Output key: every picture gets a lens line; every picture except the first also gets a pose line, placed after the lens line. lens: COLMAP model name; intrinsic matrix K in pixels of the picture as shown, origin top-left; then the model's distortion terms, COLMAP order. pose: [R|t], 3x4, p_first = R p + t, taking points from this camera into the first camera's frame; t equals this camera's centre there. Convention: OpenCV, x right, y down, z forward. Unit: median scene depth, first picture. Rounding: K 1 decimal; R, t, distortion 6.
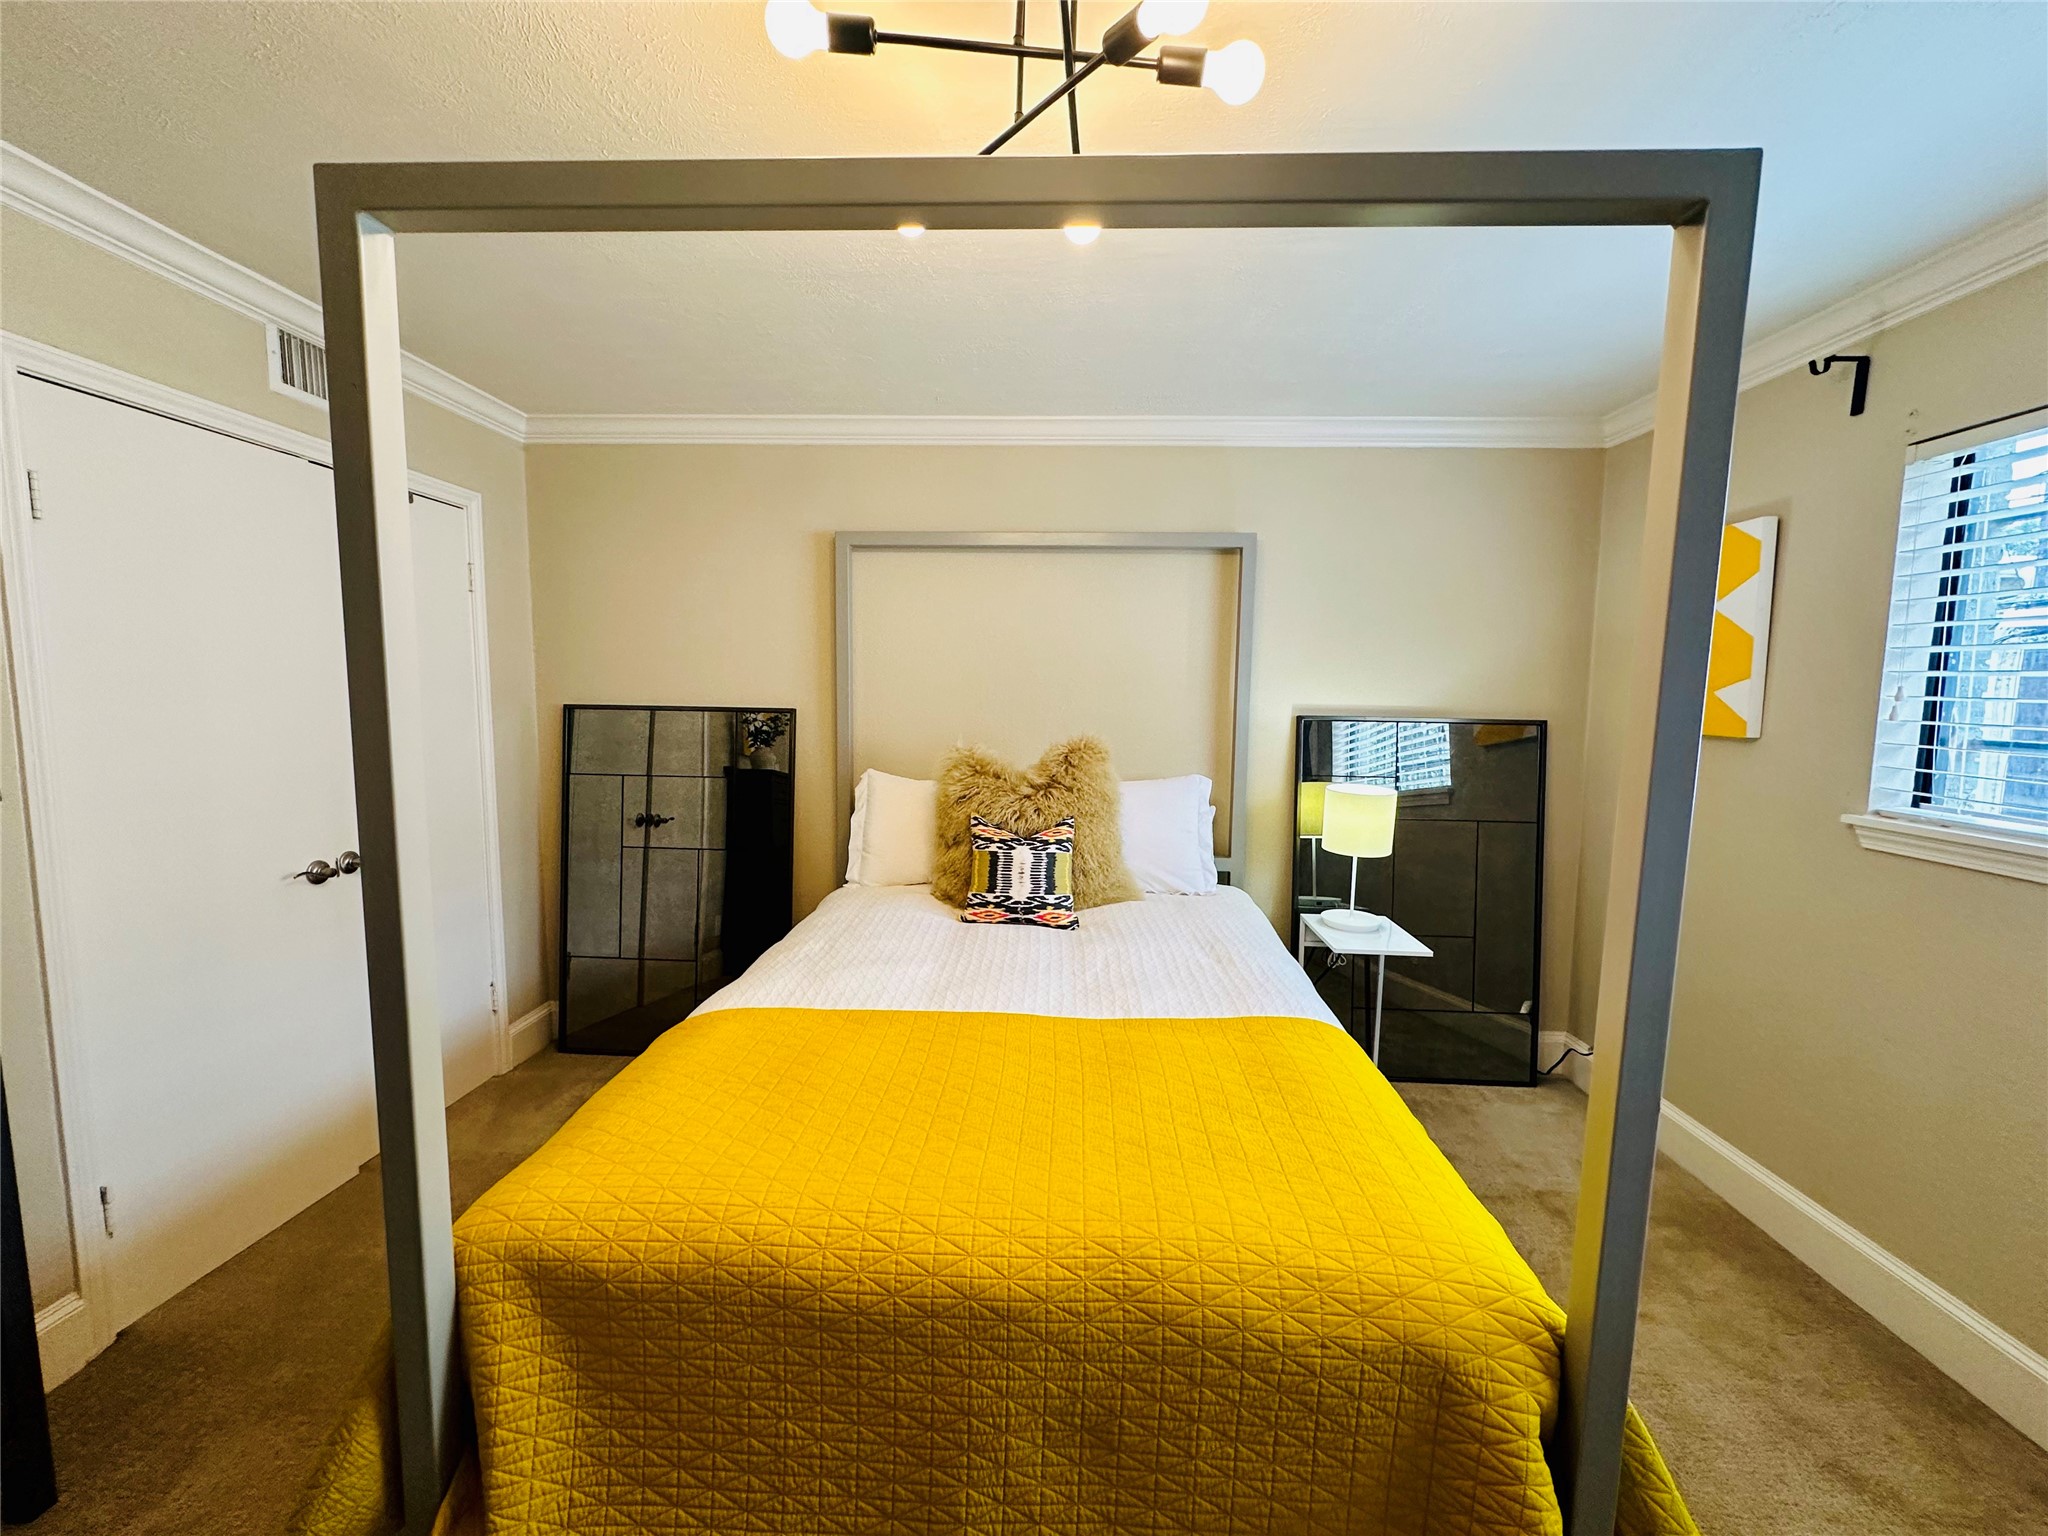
lens RADIAL K [[817.3, 0, 1023.1], [0, 817.3, 769.9], [0, 0, 1]] dist [-0.003327, 0.000663]
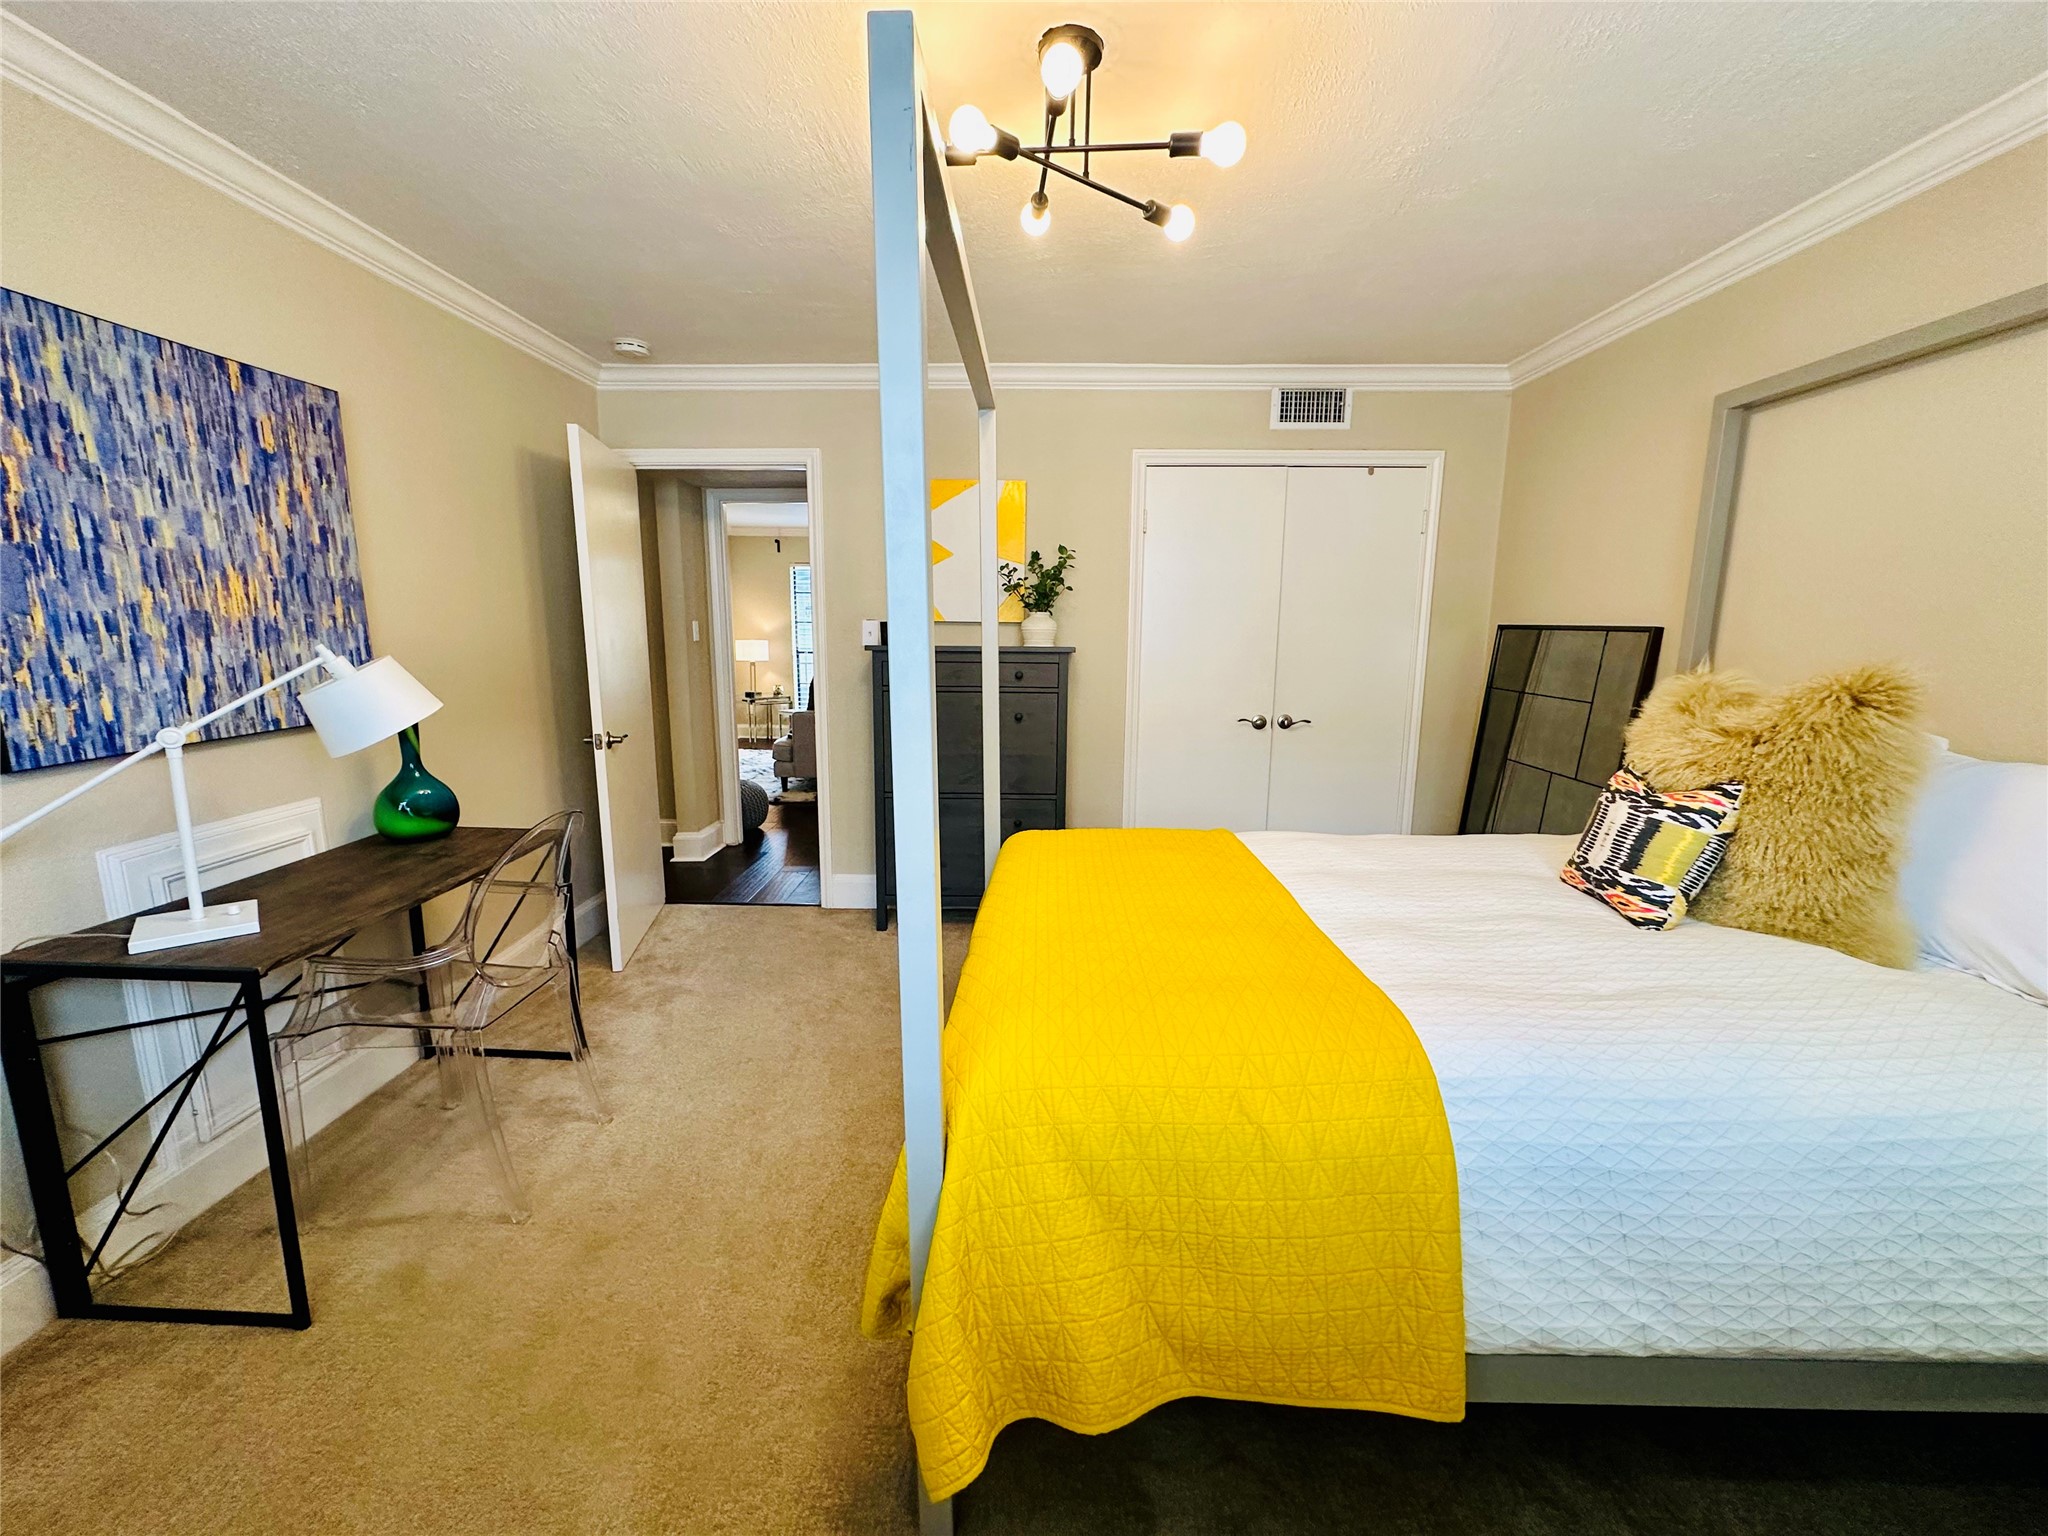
lens RADIAL K [[817.3, 0, 1021.0], [0, 817.3, 767.1], [0, 0, 1]] dist [-0.003327, 0.000663]
pose [[0.021080, 0.161116, -0.986710, 0.718045], [-0.103159, 0.982013, 0.158145, 0.002307], [0.994442, 0.098454, 0.037321, 0.426860]]
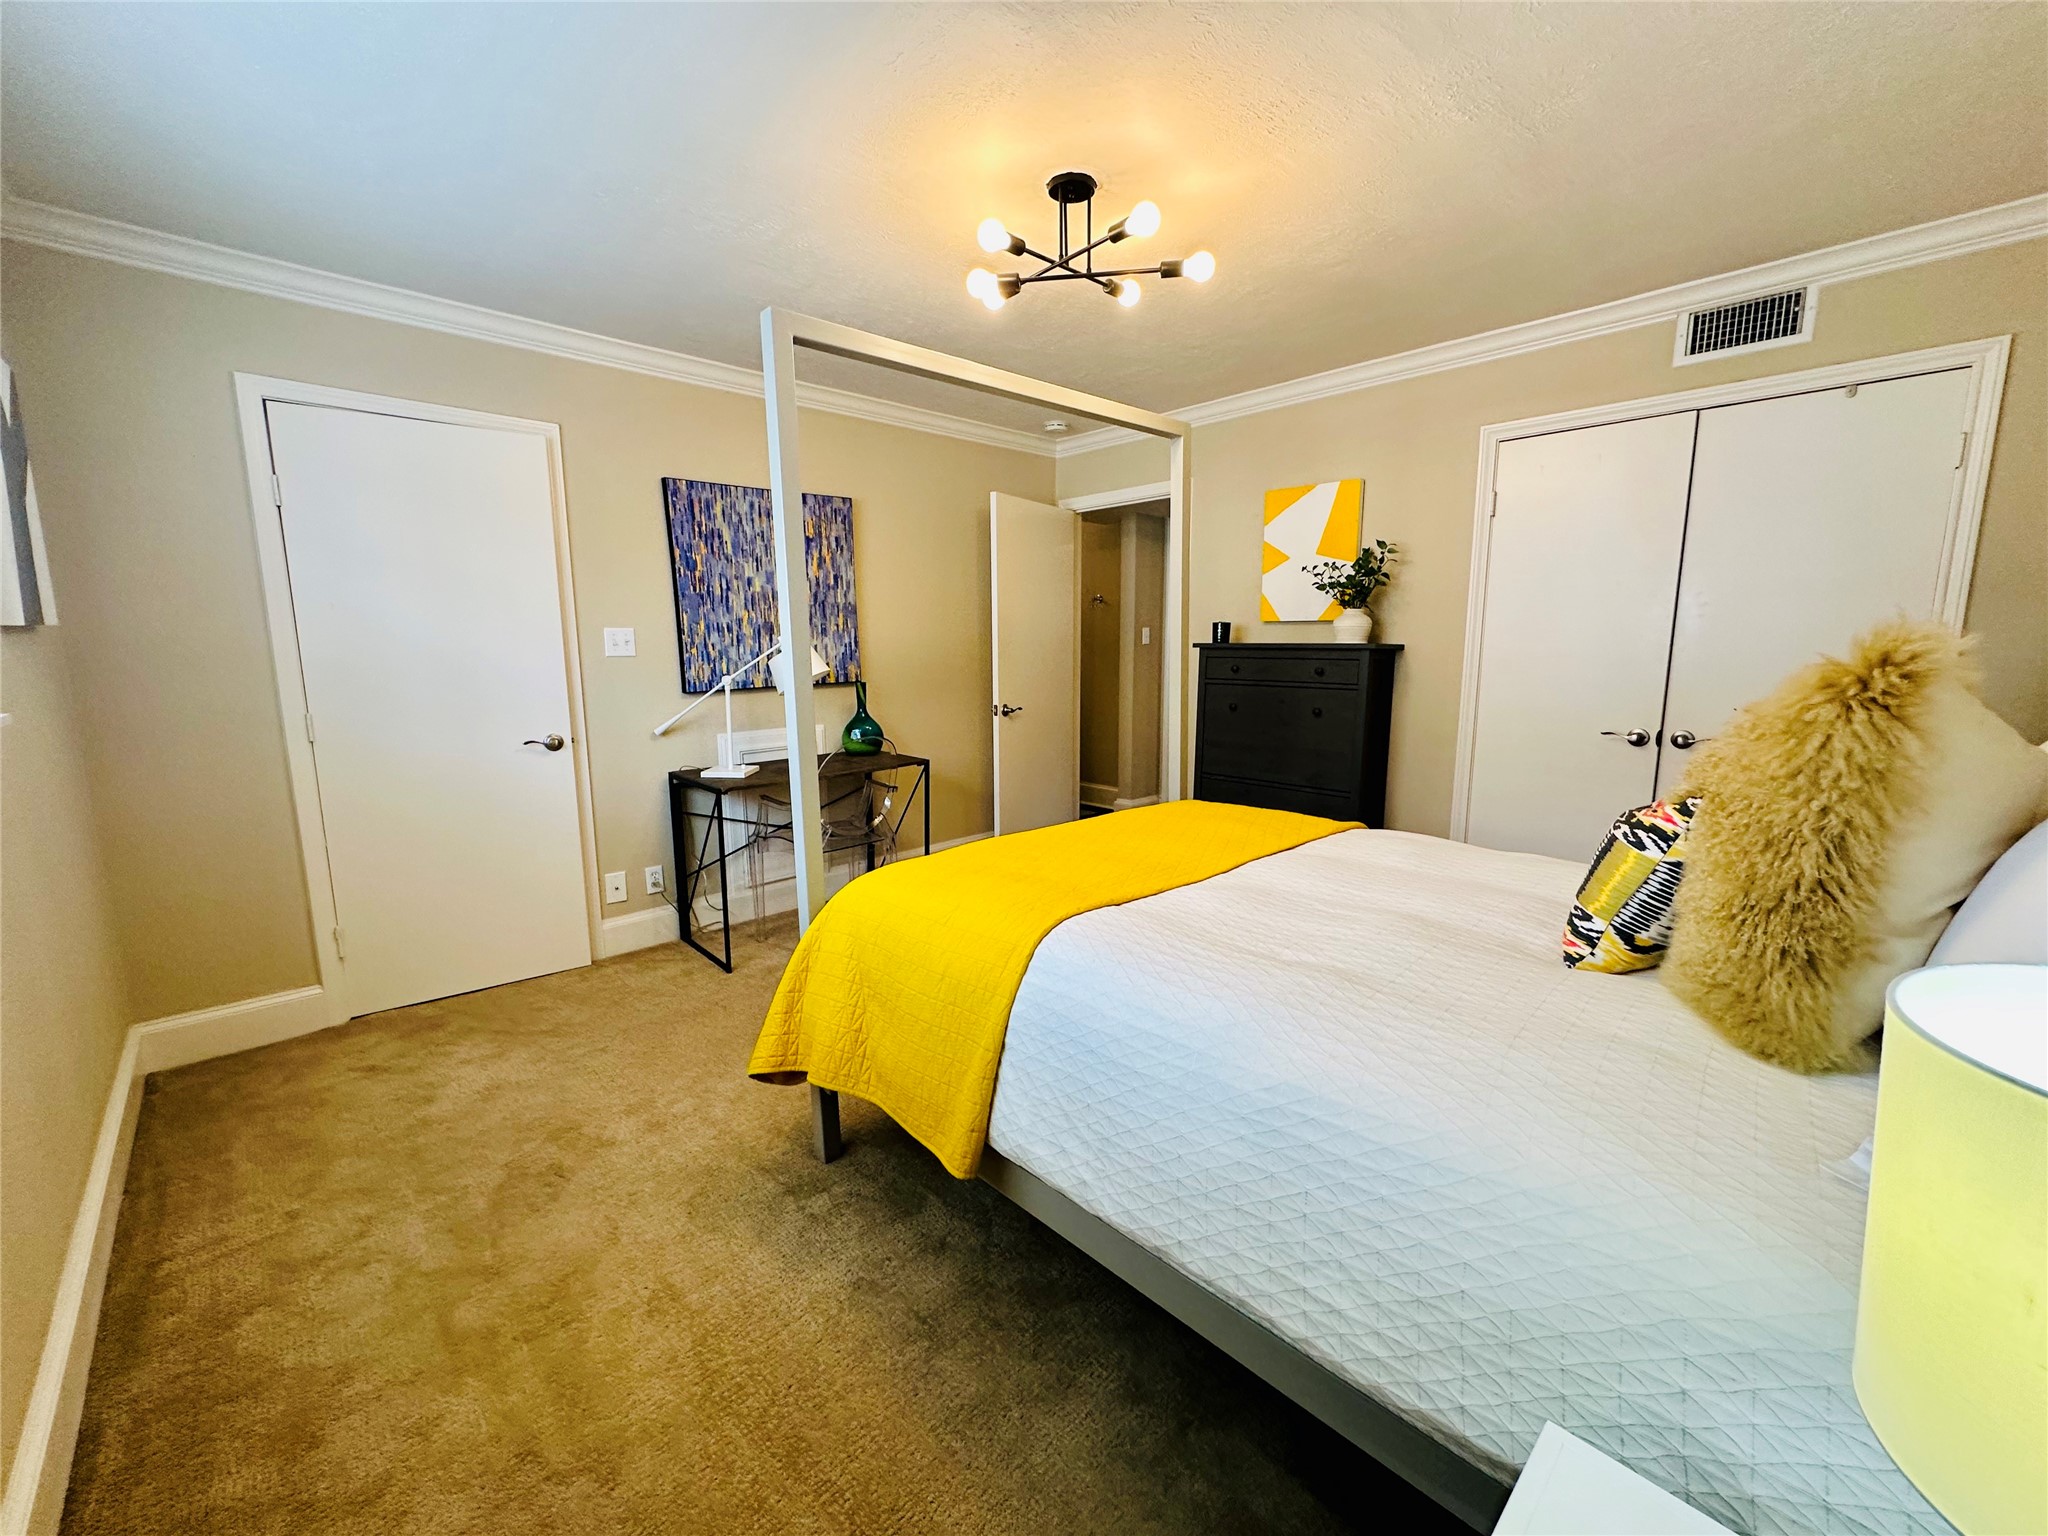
lens RADIAL K [[817.3, 0, 1017.9], [0, 817.3, 765.7], [0, 0, 1]] dist [-0.003327, 0.000663]
pose [[-0.696823, 0.103155, -0.709787, 0.712797], [-0.070651, 0.974919, 0.211048, -0.033891], [0.713755, 0.197210, -0.672058, 1.082356]]
